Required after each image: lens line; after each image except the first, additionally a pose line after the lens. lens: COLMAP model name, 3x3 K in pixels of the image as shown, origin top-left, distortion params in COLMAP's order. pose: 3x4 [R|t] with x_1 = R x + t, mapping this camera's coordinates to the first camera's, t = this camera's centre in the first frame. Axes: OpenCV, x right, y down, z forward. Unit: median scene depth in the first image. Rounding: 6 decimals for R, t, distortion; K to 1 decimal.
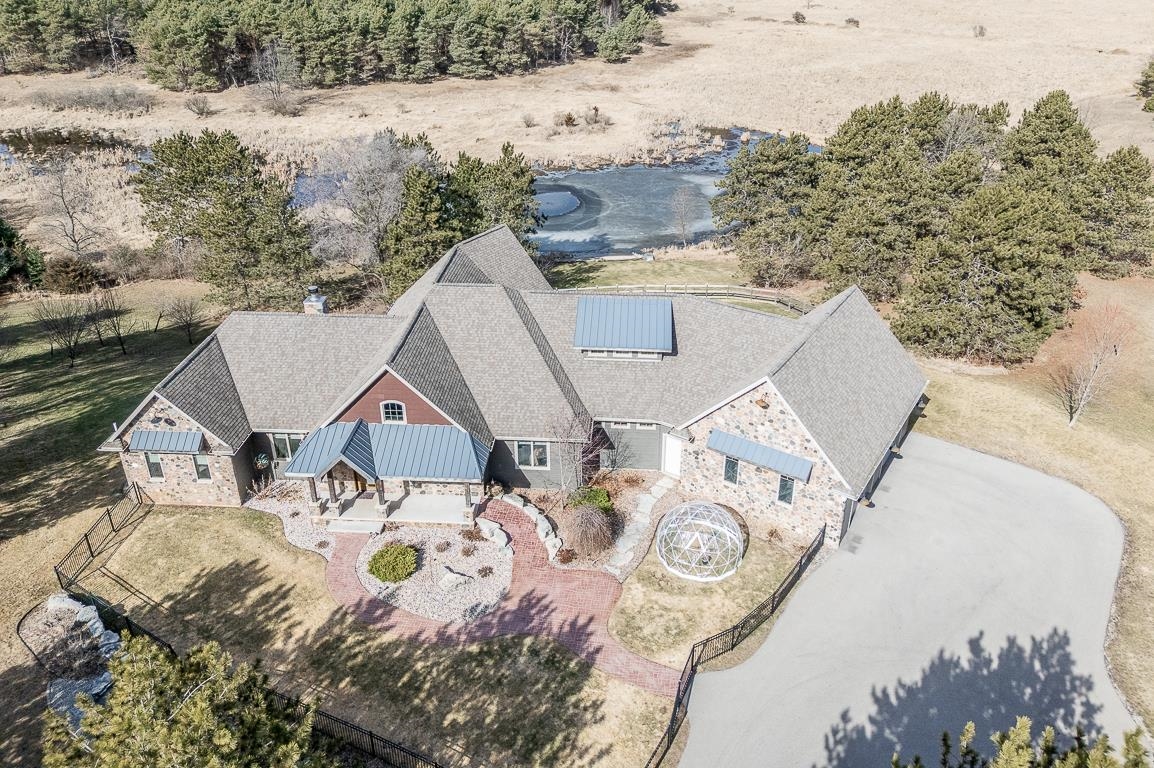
lens RADIAL K [[863.6, 0, 577.0], [0, 863.6, 384.0], [0, 0, 1]] dist [0.096228, -0.116112]
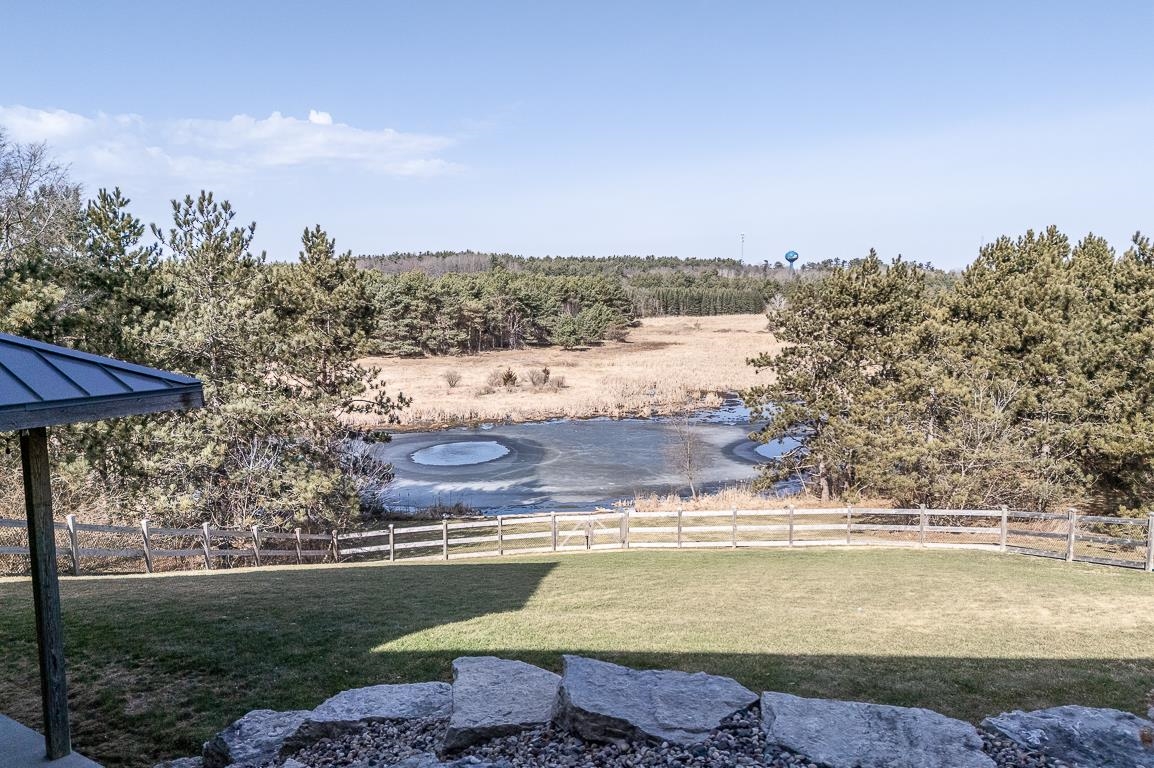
lens RADIAL K [[863.6, 0, 577.0], [0, 863.6, 384.0], [0, 0, 1]] dist [0.096228, -0.116112]
pose [[0.999349, -0.001720, 0.036036, 0.018985], [0.015796, 0.918892, -0.394192, -0.007000], [-0.032435, 0.394505, 0.918321, 0.272645]]
